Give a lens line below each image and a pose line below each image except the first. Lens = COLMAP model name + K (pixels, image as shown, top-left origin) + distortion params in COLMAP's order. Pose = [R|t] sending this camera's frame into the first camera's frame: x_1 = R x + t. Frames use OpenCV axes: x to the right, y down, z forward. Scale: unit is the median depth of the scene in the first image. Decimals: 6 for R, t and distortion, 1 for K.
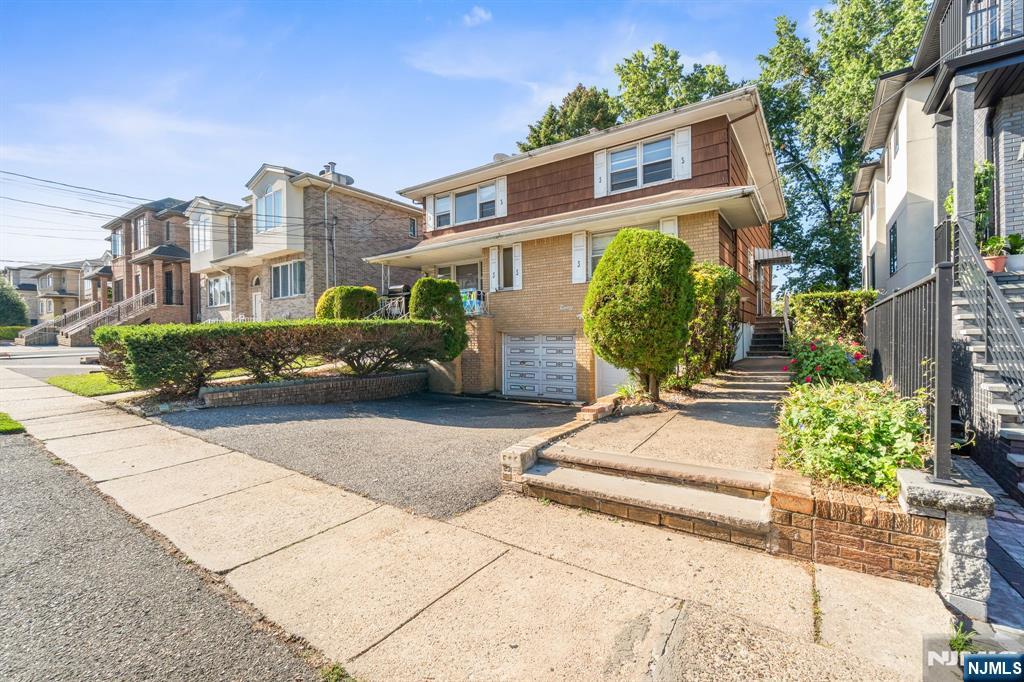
lens RADIAL K [[434.8, 0, 511.9], [0, 434.8, 339.2], [0, 0, 1]] dist [-0.003178, 0.000377]
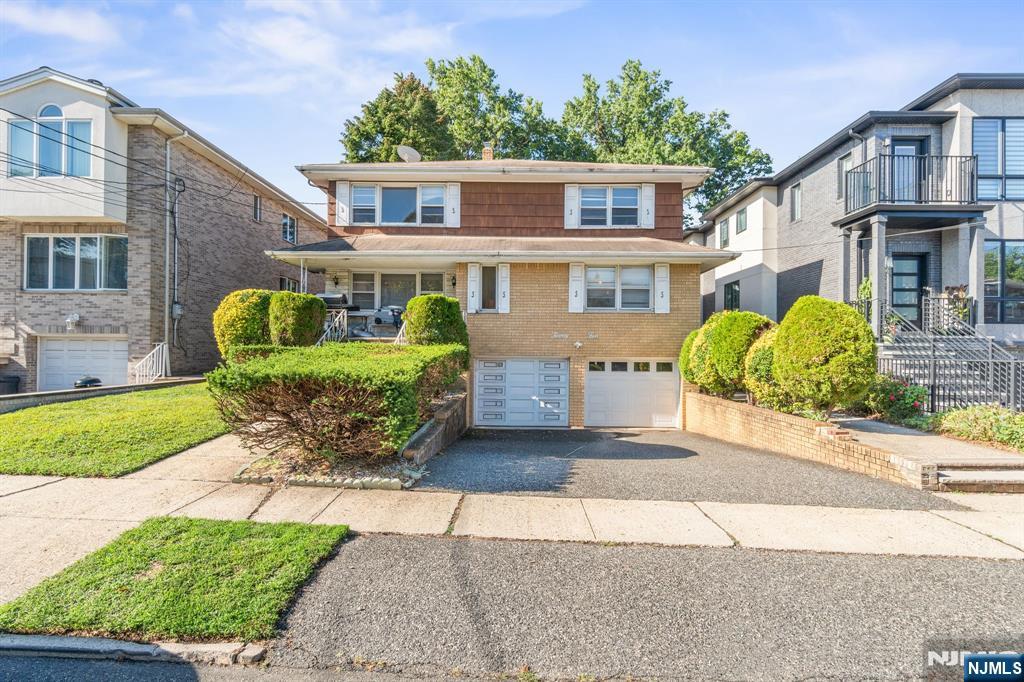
lens RADIAL K [[491.8, 0, 510.9], [0, 491.8, 346.7], [0, 0, 1]] dist [-0.000906, 0.000251]
pose [[0.831000, 0.023520, 0.555775, -0.552885], [-0.017764, 0.999718, -0.015746, -0.023517], [-0.555989, 0.003212, 0.831184, 0.103083]]
